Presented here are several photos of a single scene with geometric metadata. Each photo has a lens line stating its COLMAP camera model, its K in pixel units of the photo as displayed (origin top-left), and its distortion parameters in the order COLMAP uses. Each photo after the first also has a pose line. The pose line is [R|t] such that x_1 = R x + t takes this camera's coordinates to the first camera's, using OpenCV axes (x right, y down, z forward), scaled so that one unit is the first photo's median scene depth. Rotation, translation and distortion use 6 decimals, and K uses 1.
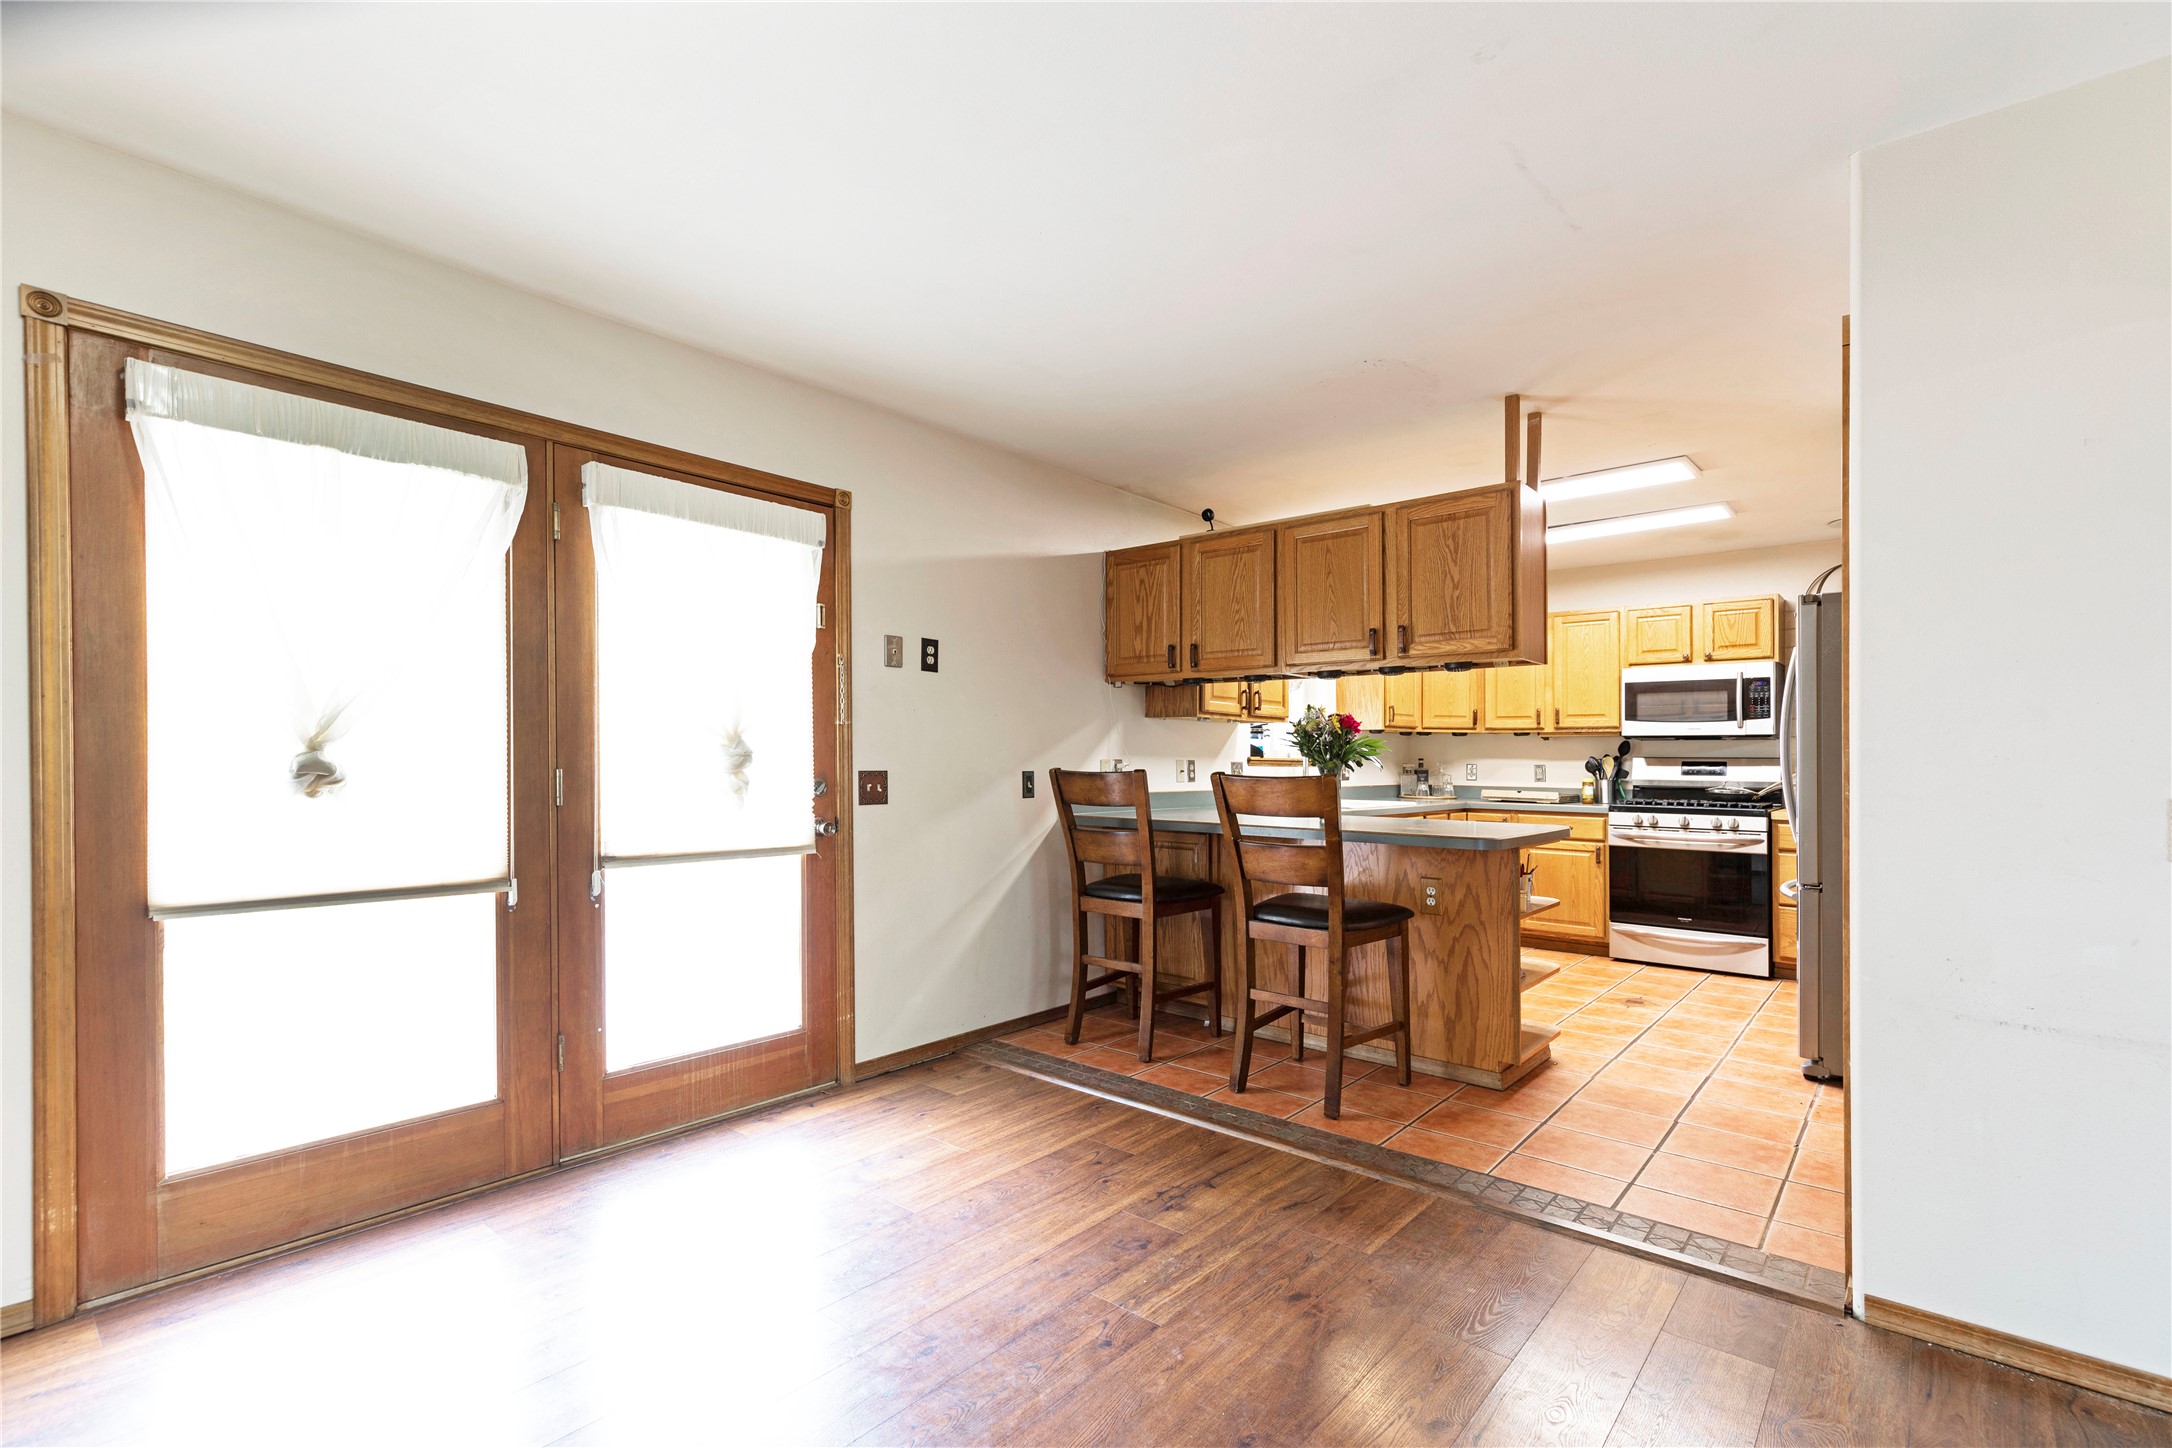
lens RADIAL K [[992.0, 0, 1068.0], [0, 992.0, 745.4], [0, 0, 1]] dist [0.010841, -0.003222]
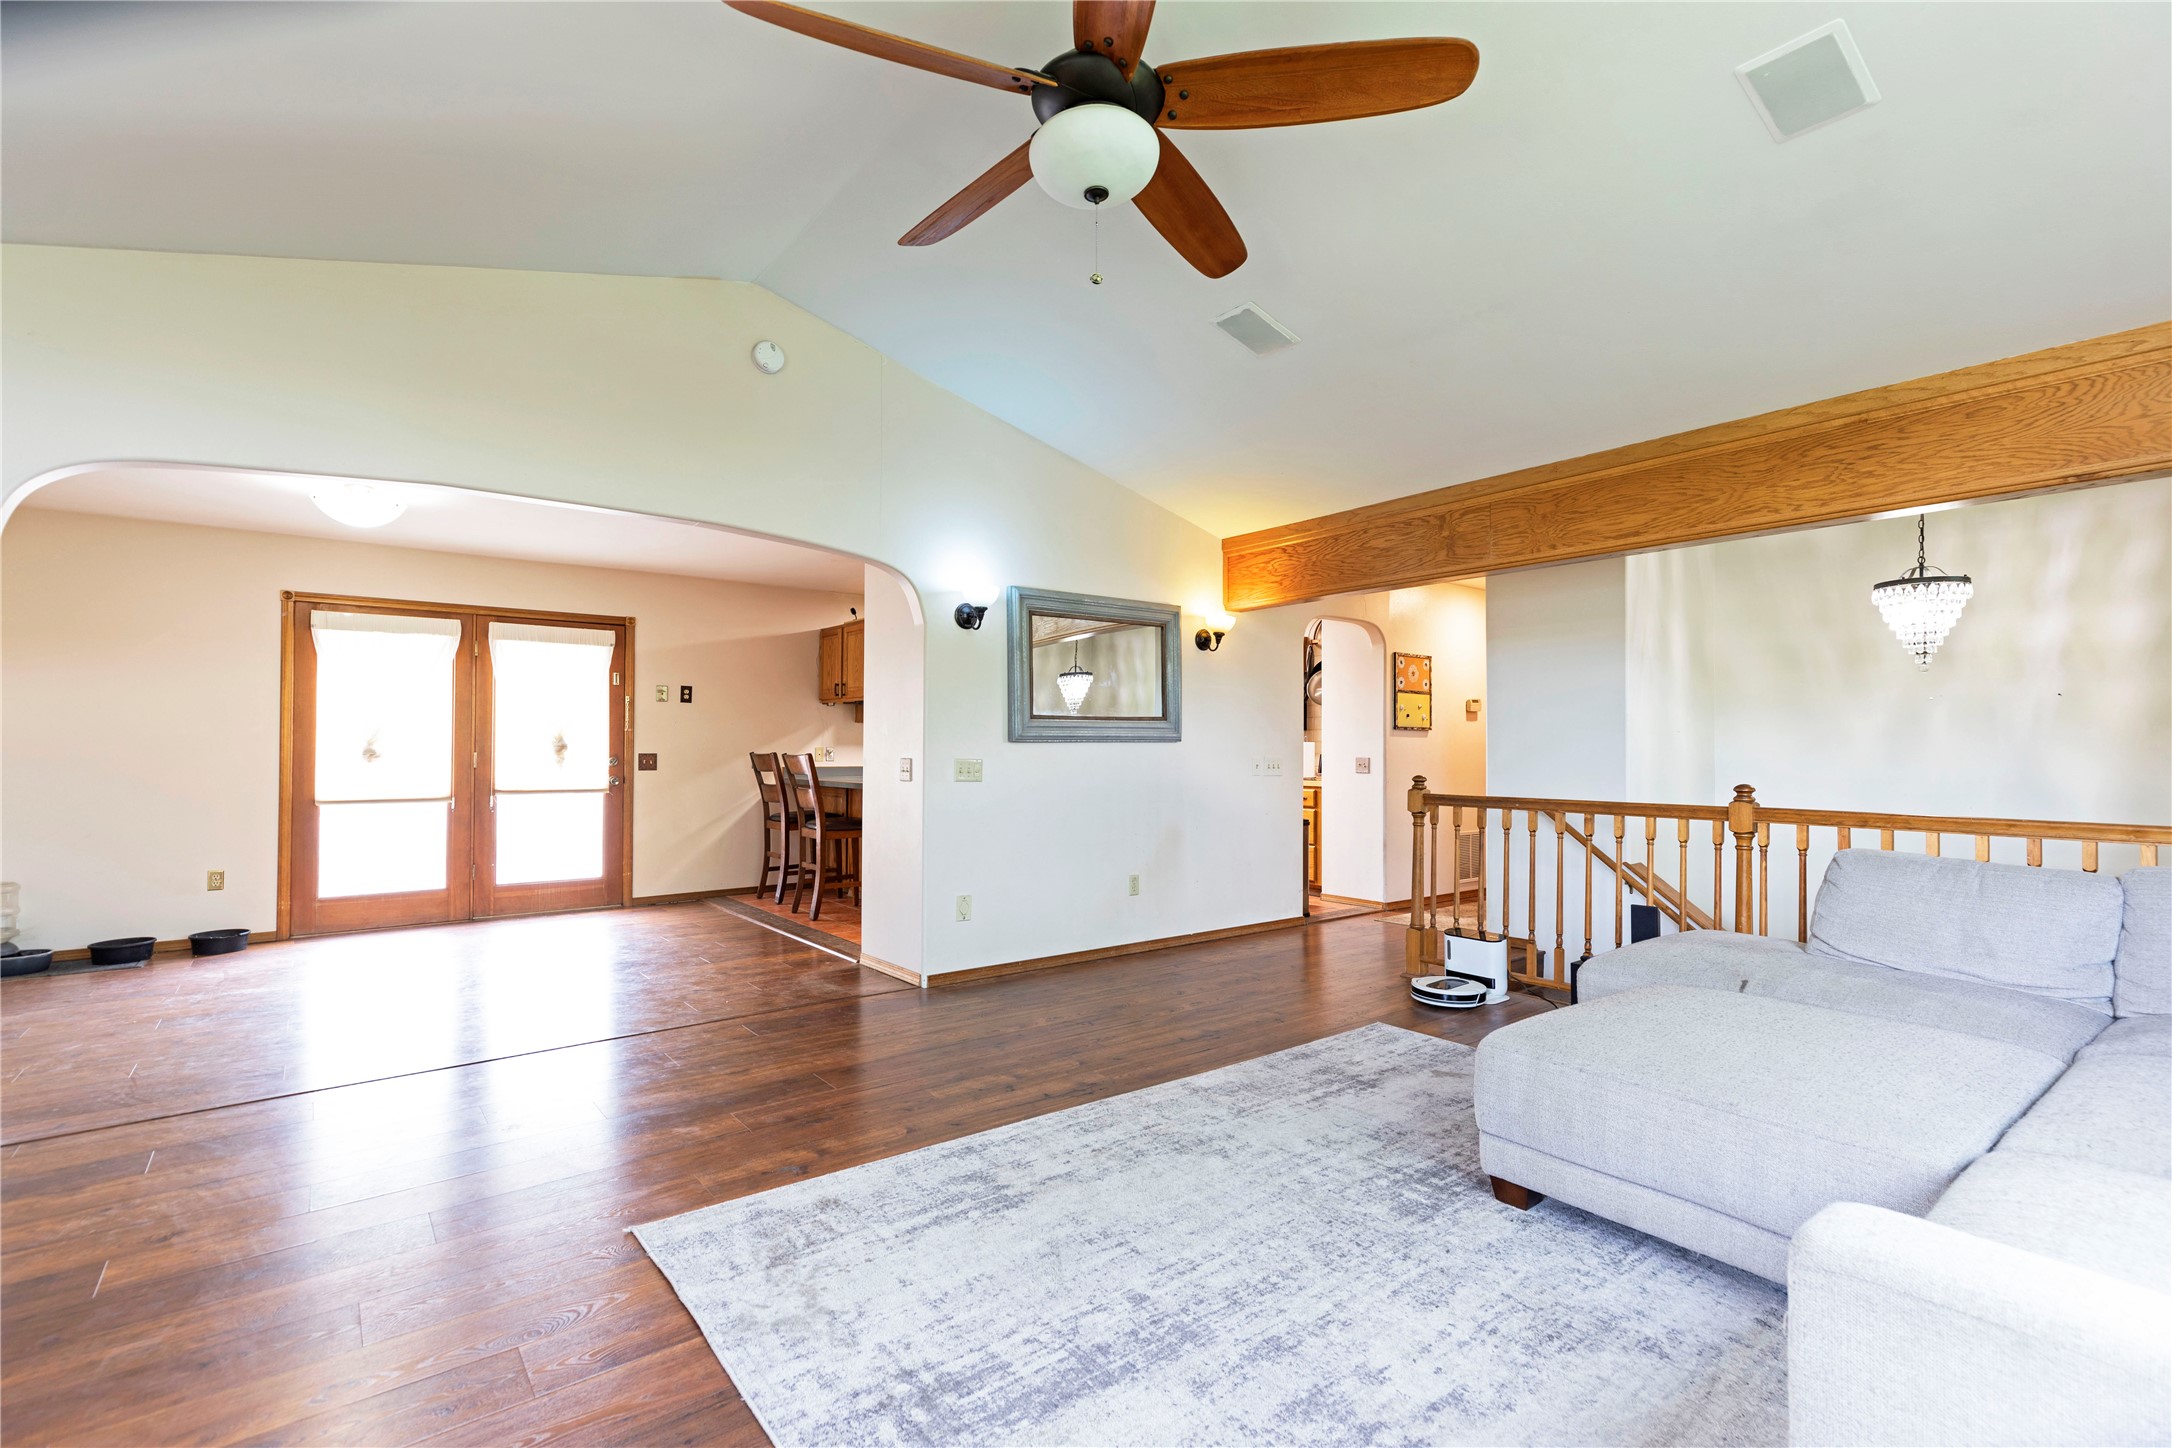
lens RADIAL K [[992.0, 0, 1056.3], [0, 992.0, 700.9], [0, 0, 1]] dist [0.010841, -0.003222]
pose [[0.978792, -0.012728, -0.204462, 0.900358], [0.005904, 0.999406, -0.033954, -0.006836], [0.204773, 0.032026, 0.978285, -0.704856]]
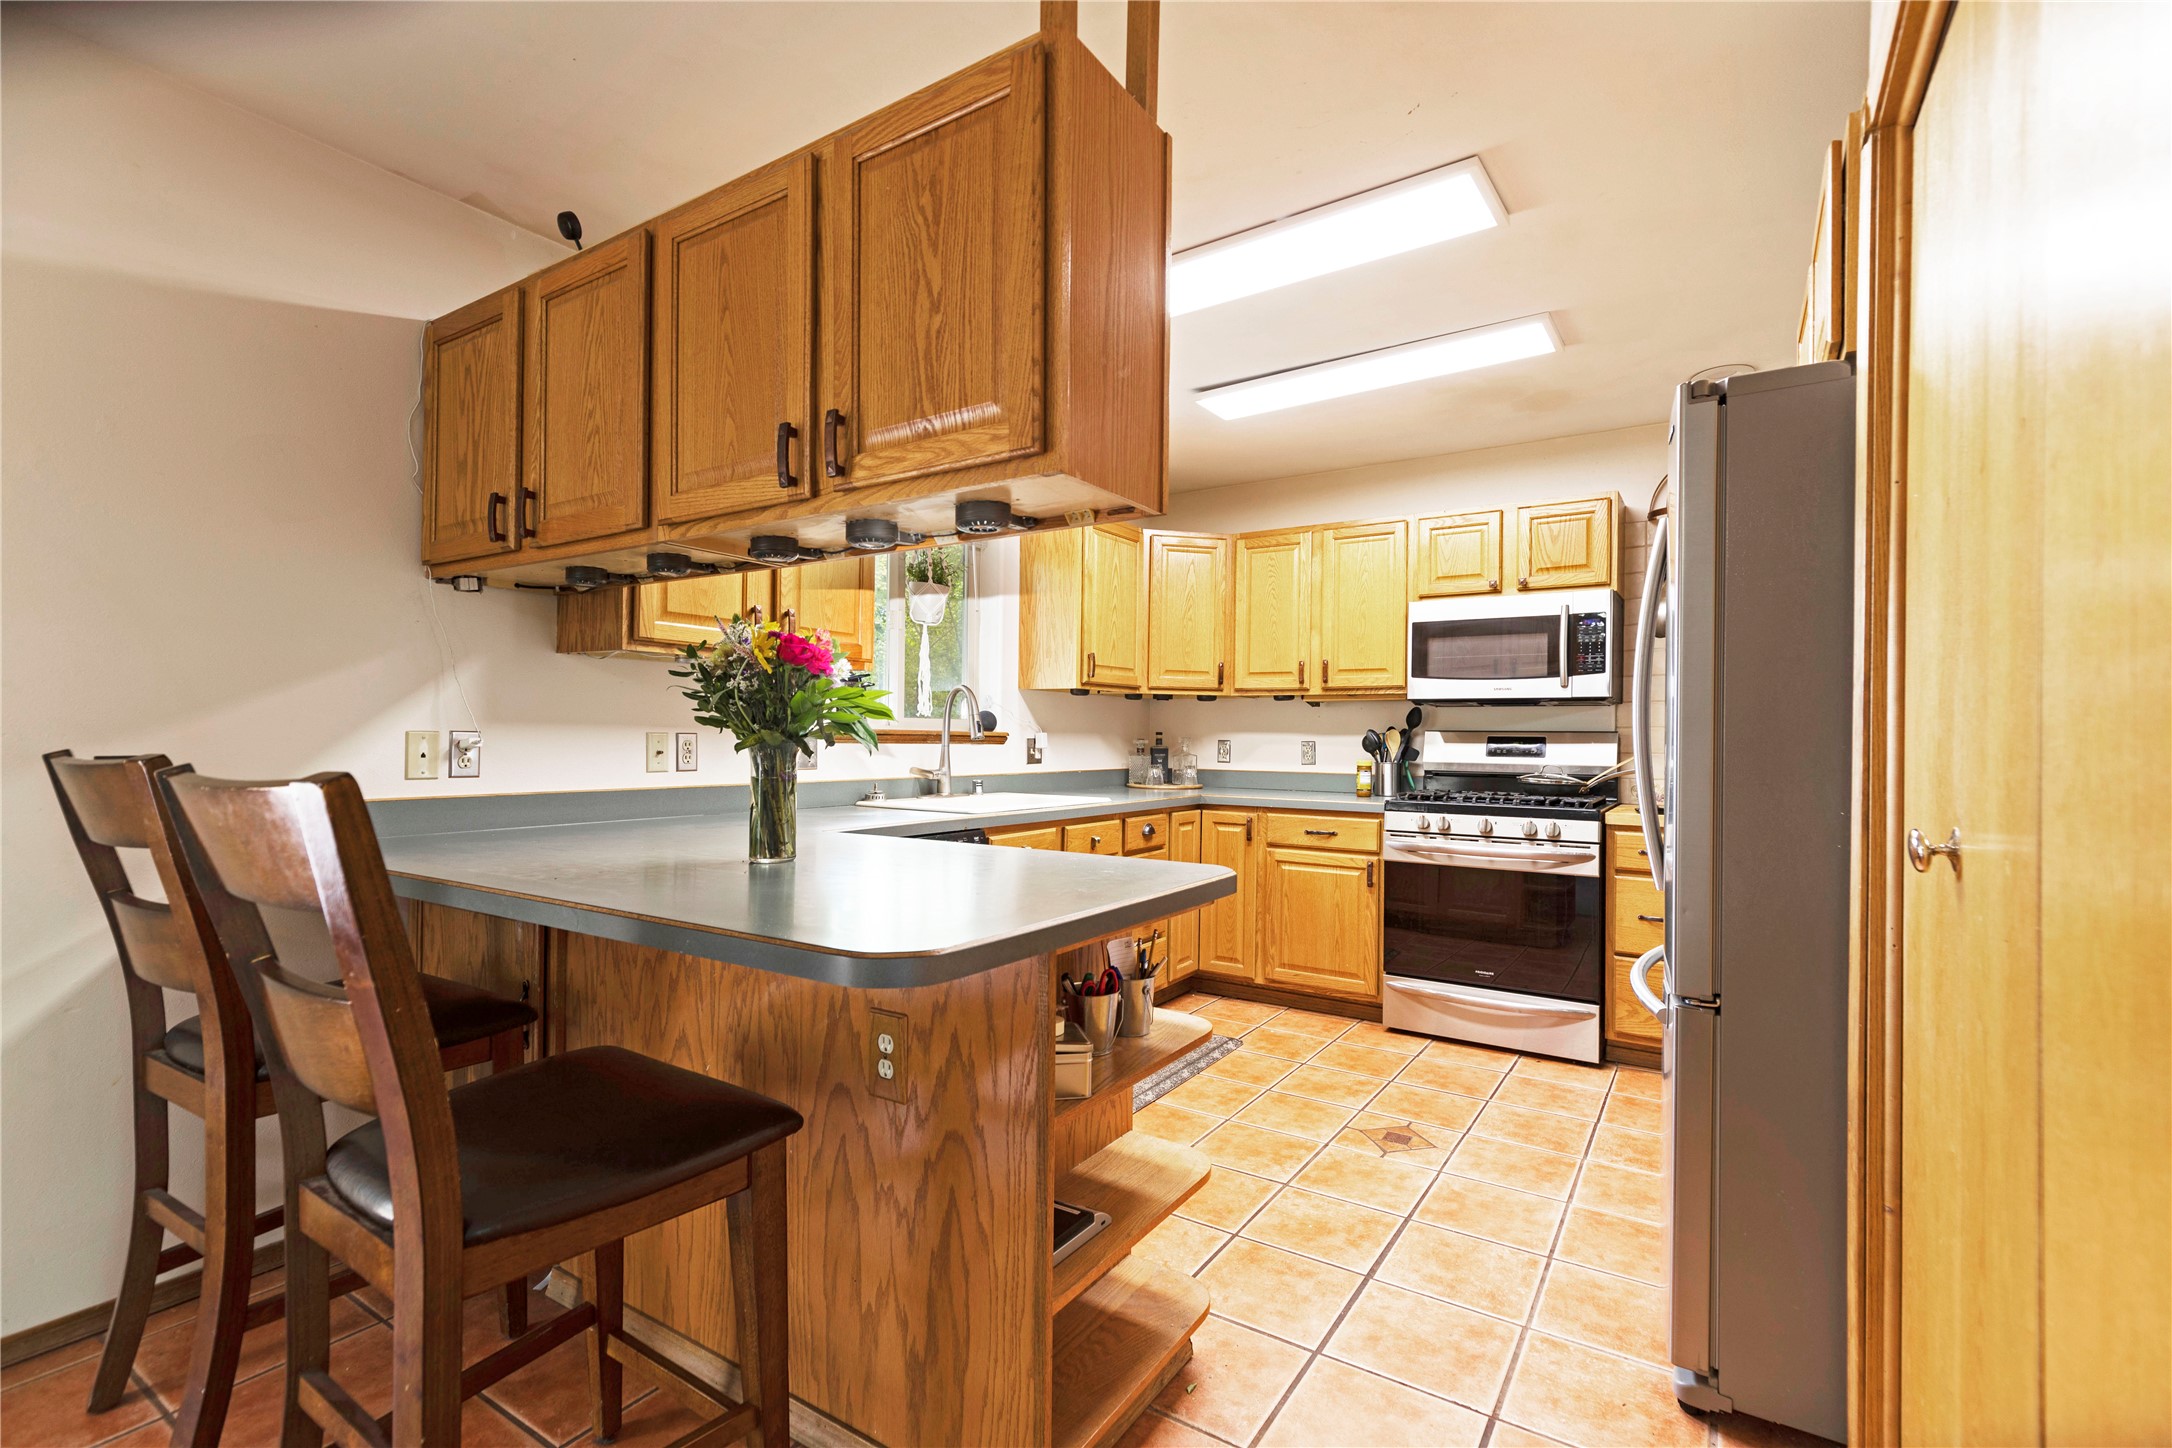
lens RADIAL K [[992.0, 0, 1095.1], [0, 992.0, 740.2], [0, 0, 1]] dist [0.010841, -0.003222]
pose [[0.988318, 0.000927, 0.152405, 0.334323], [-0.003980, 0.999797, 0.019727, 0.008533], [-0.152355, -0.020103, 0.988121, 0.495335]]
